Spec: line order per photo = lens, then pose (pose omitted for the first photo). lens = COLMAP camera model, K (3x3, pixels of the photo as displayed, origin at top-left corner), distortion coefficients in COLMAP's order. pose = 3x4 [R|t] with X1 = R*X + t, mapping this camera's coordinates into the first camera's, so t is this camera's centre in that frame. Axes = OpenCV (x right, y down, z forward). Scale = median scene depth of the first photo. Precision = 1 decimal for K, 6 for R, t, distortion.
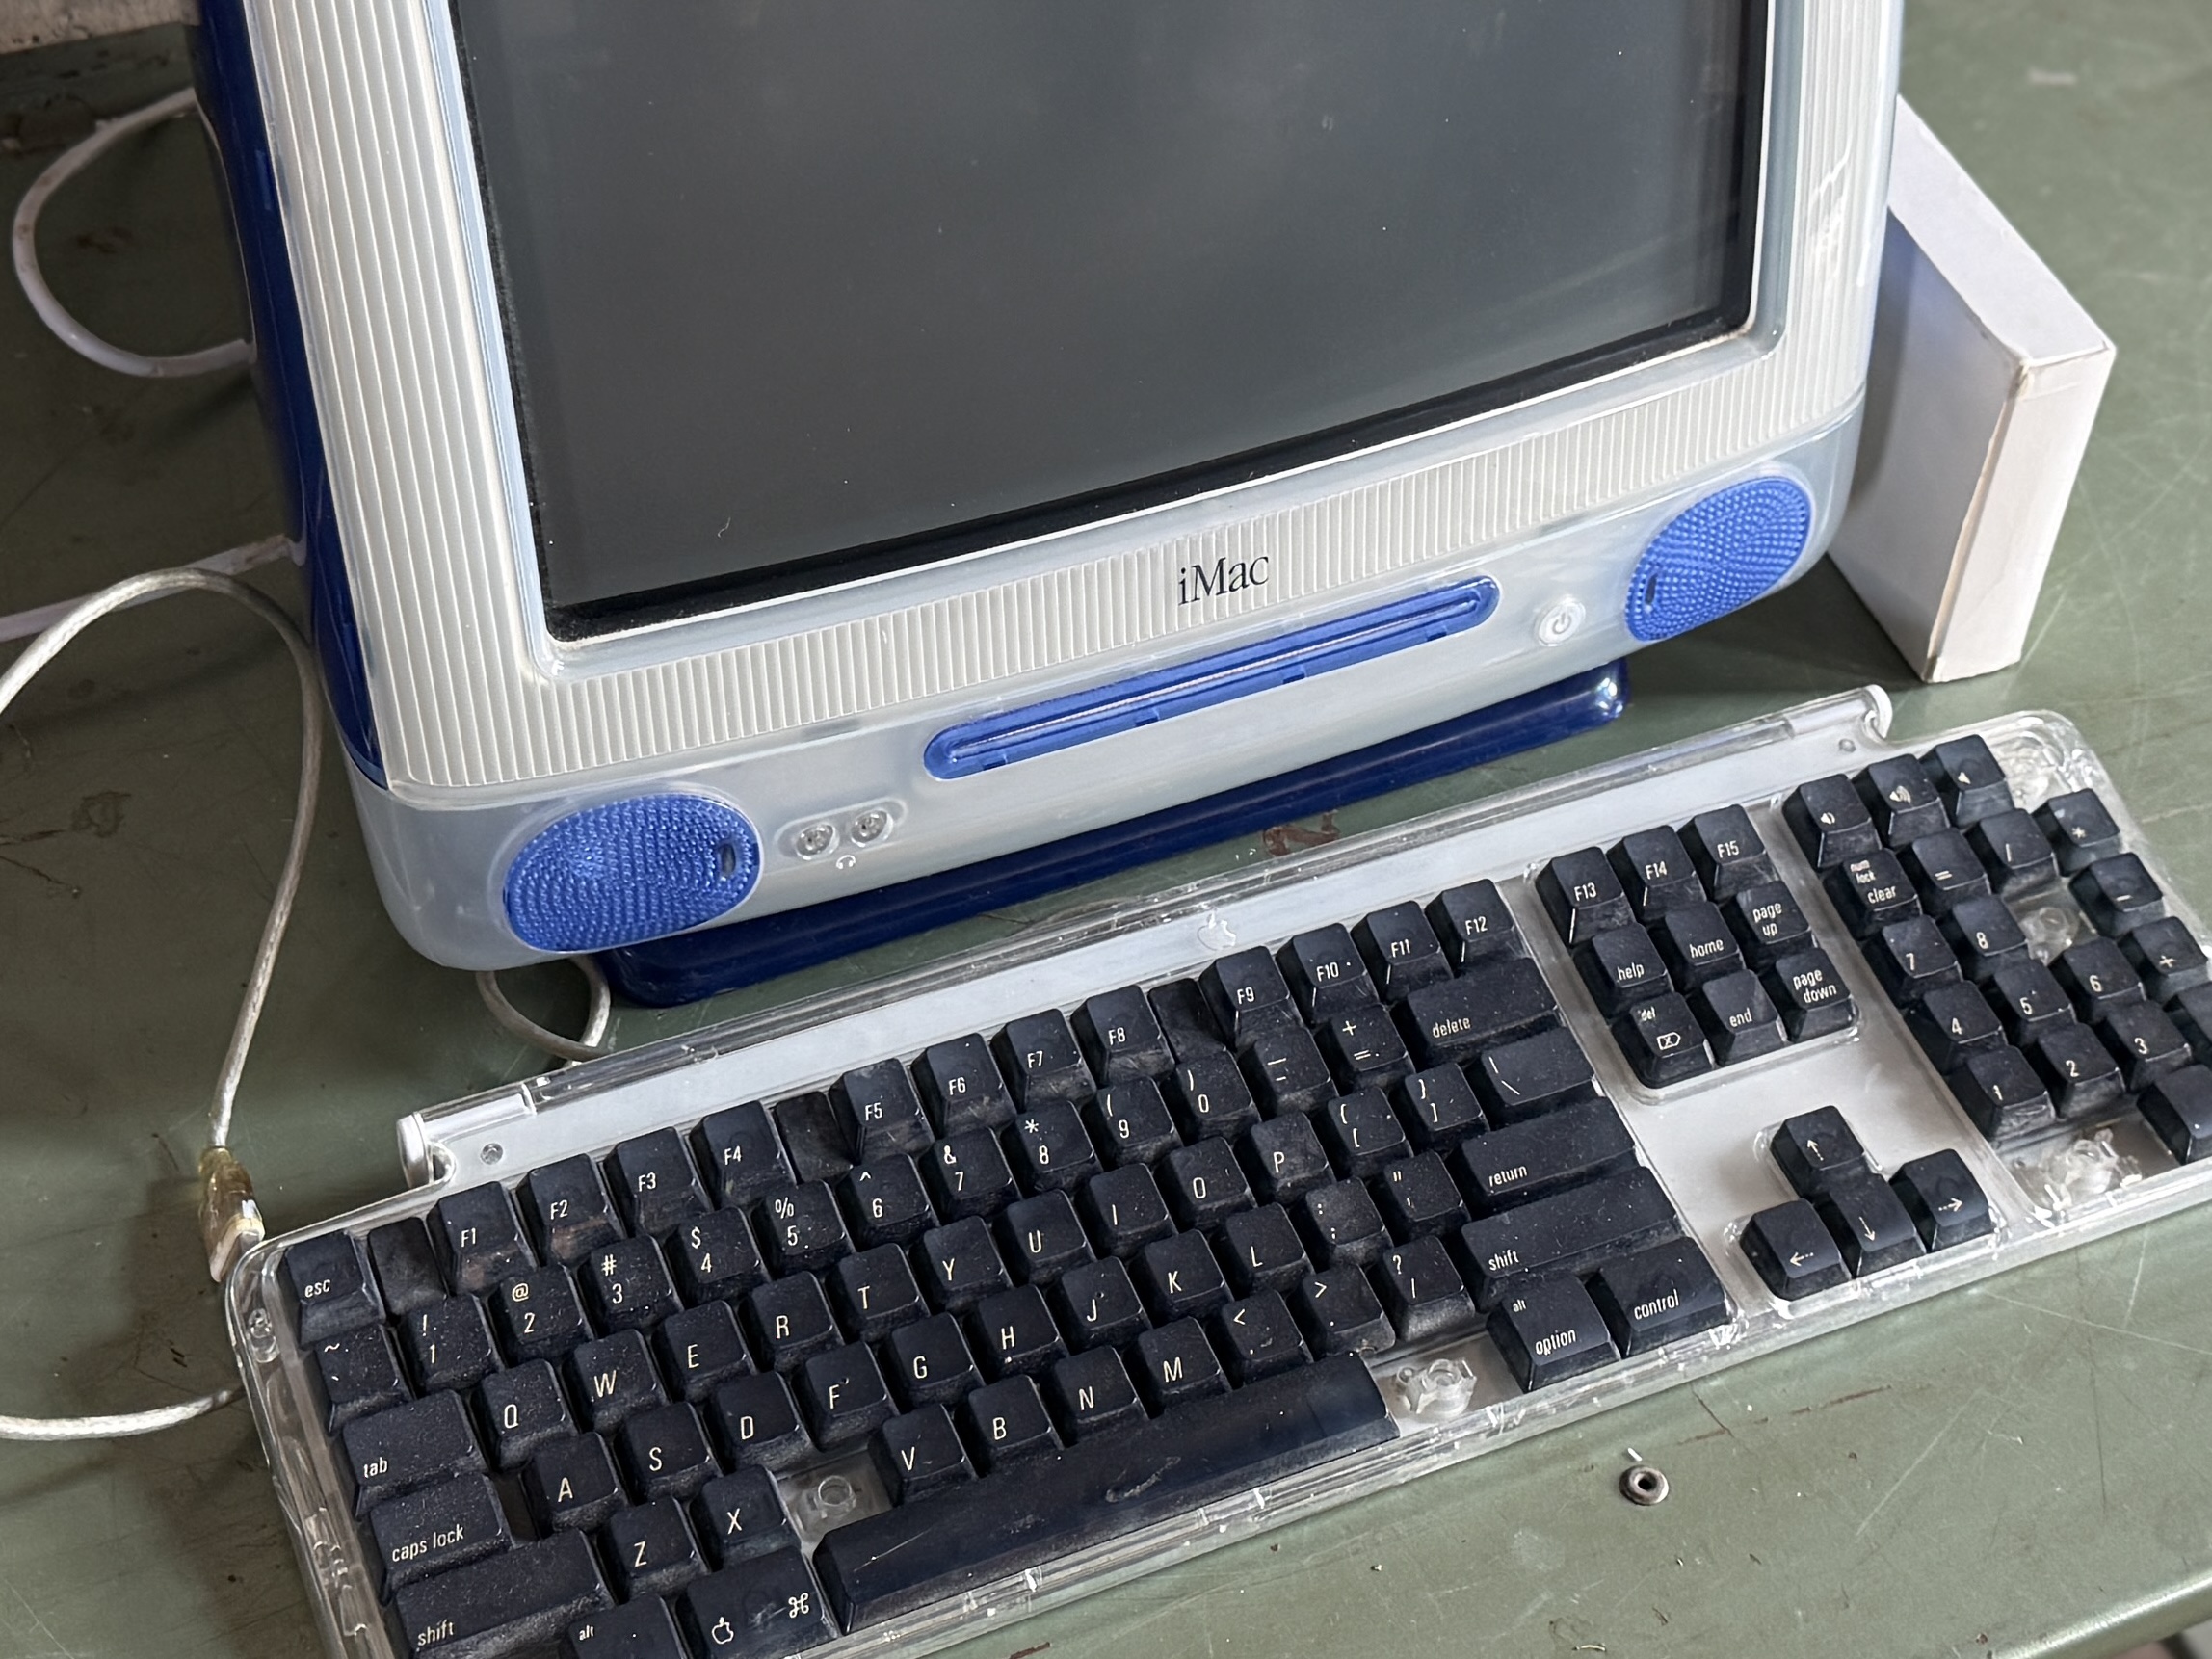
lens RADIAL K [[3797.8, 0, 1100.7], [0, 3797.8, 678.7], [0, 0, 1]] dist [0.129546, -0.064063]
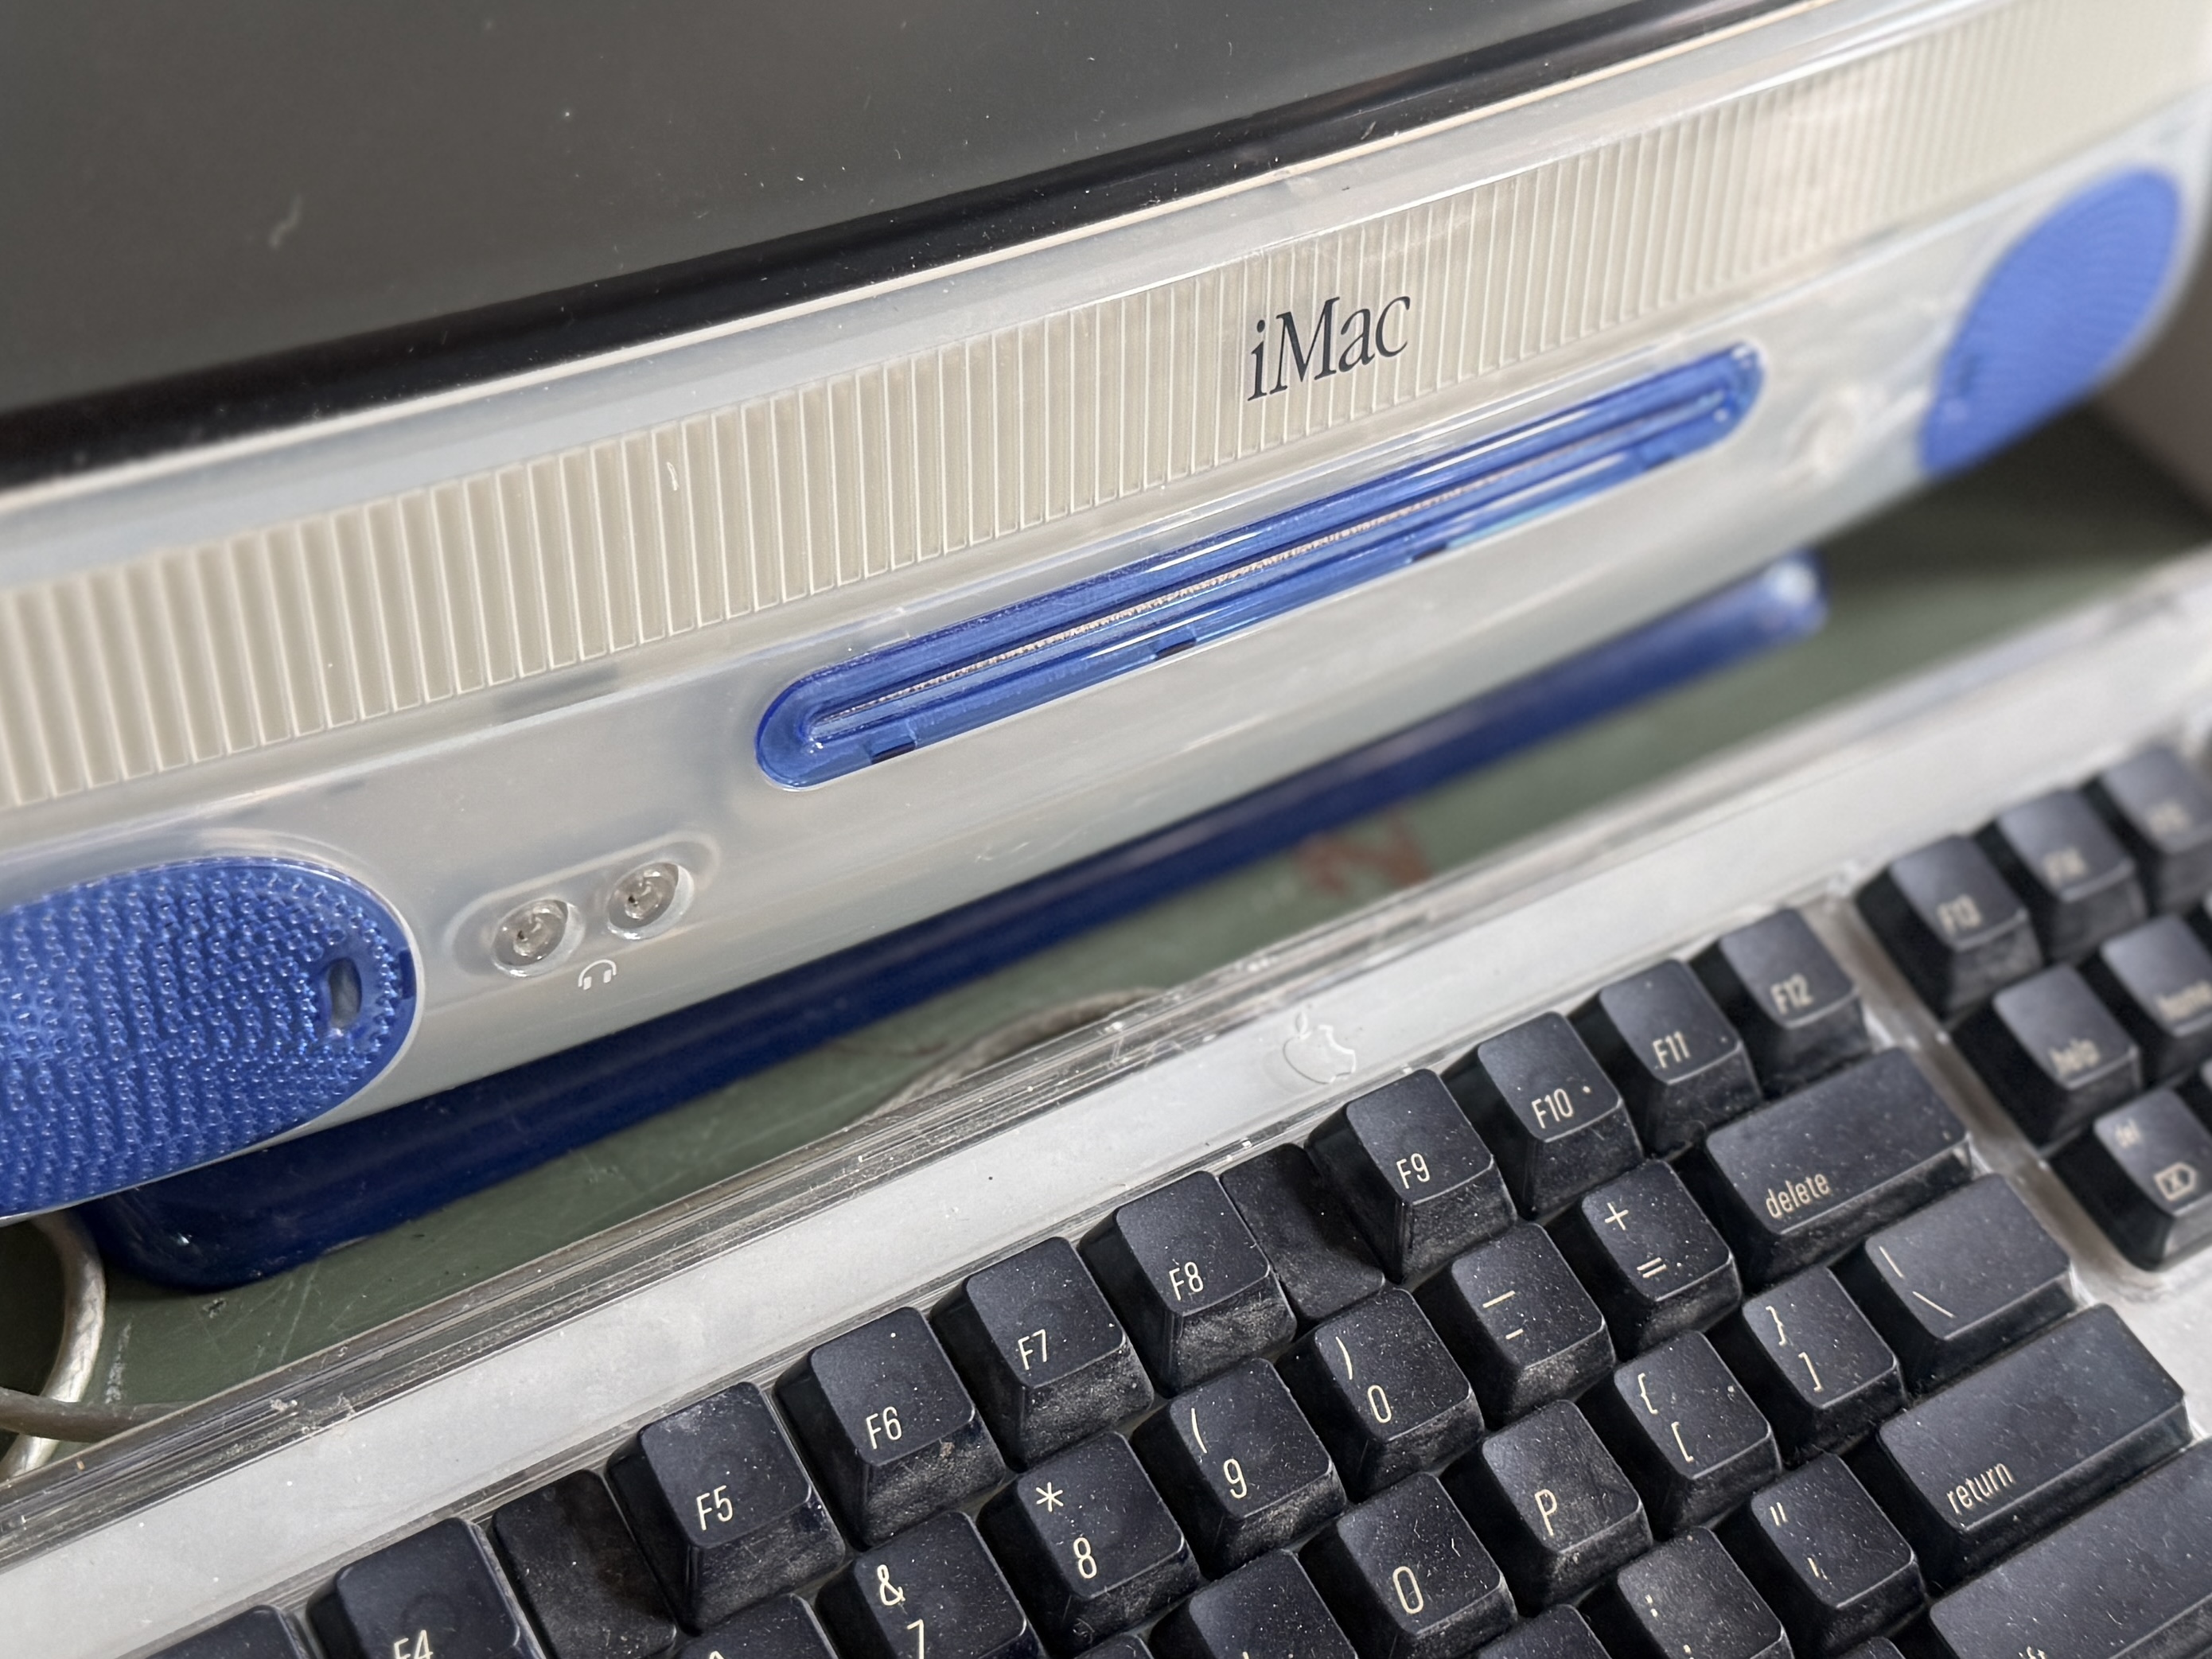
lens RADIAL K [[3276.2, 0, 1201.9], [0, 3276.2, 832.6], [0, 0, 1]] dist [0.103108, -0.064101]
pose [[0.979891, -0.073289, 0.185589, -0.068488], [0.067516, 0.997023, 0.037247, 0.020284], [-0.187766, -0.023968, 0.981921, 0.582734]]
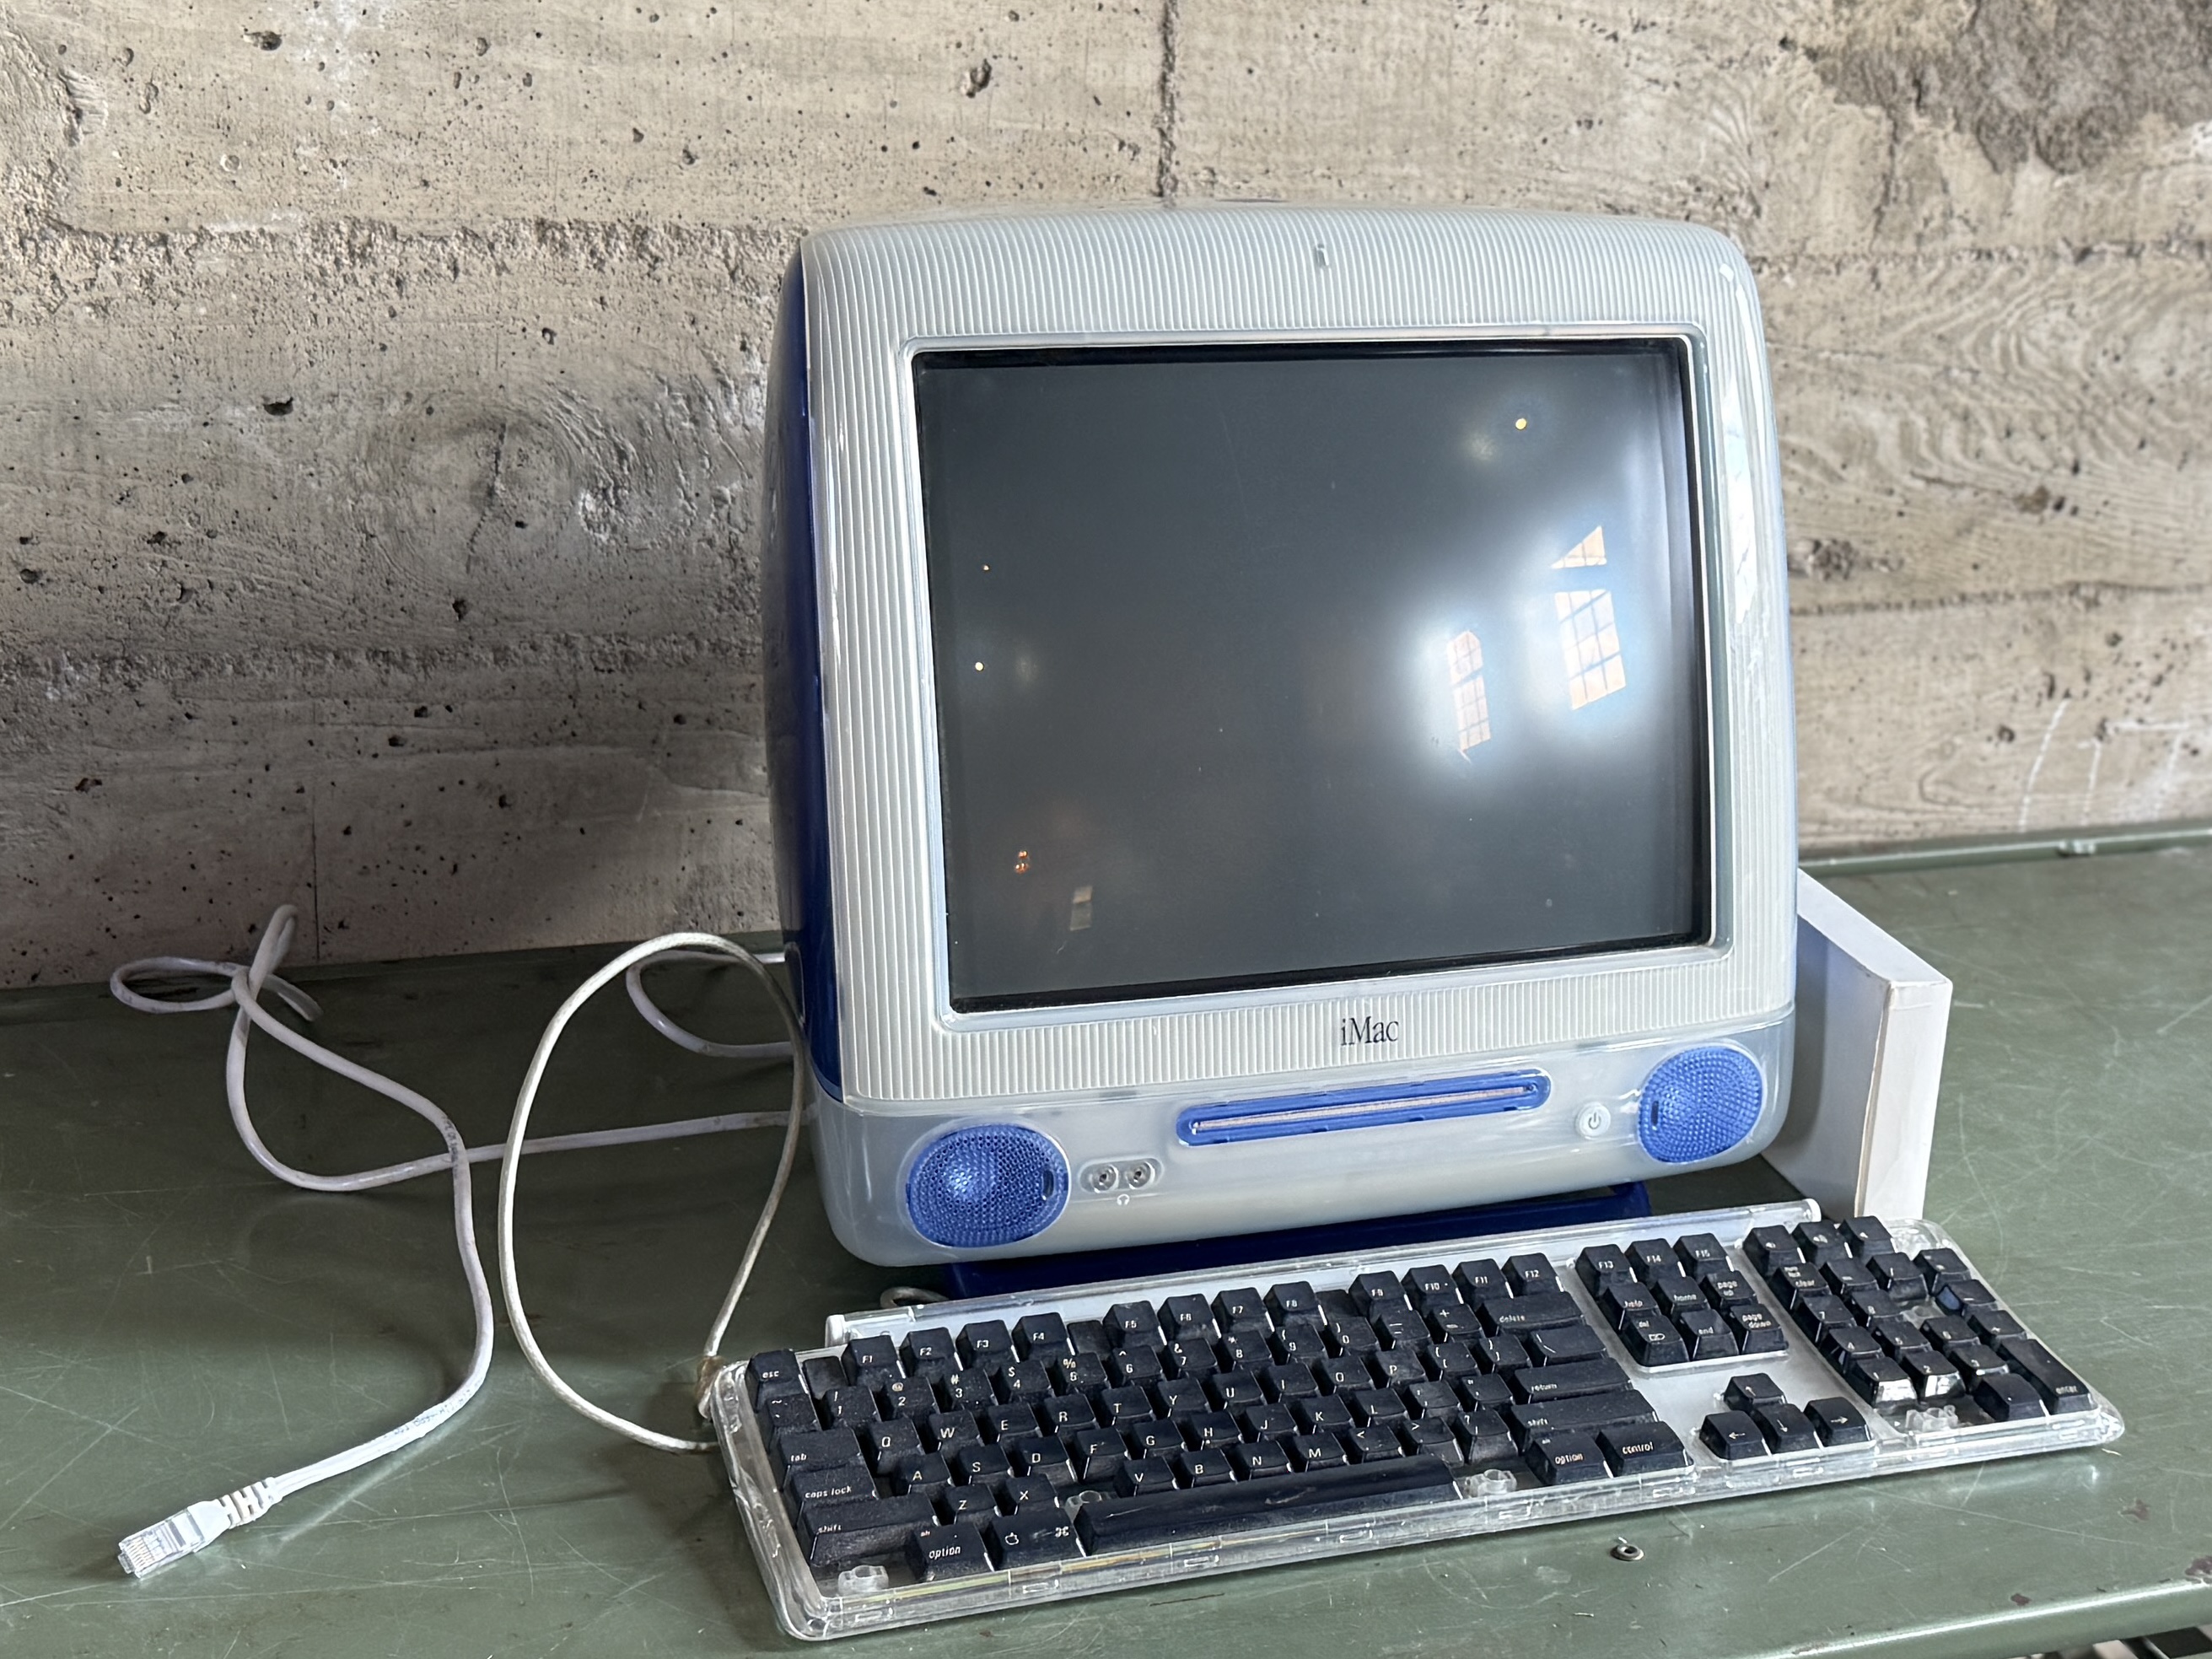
lens RADIAL K [[3276.4, 0, 1201.9], [0, 3276.4, 832.6], [0, 0, 1]] dist [0.103108, -0.064101]
pose [[0.997171, 0.021320, -0.072077, 0.059755], [-0.050346, 0.901490, -0.429862, 0.494808], [0.055812, 0.432275, 0.900013, -0.279387]]
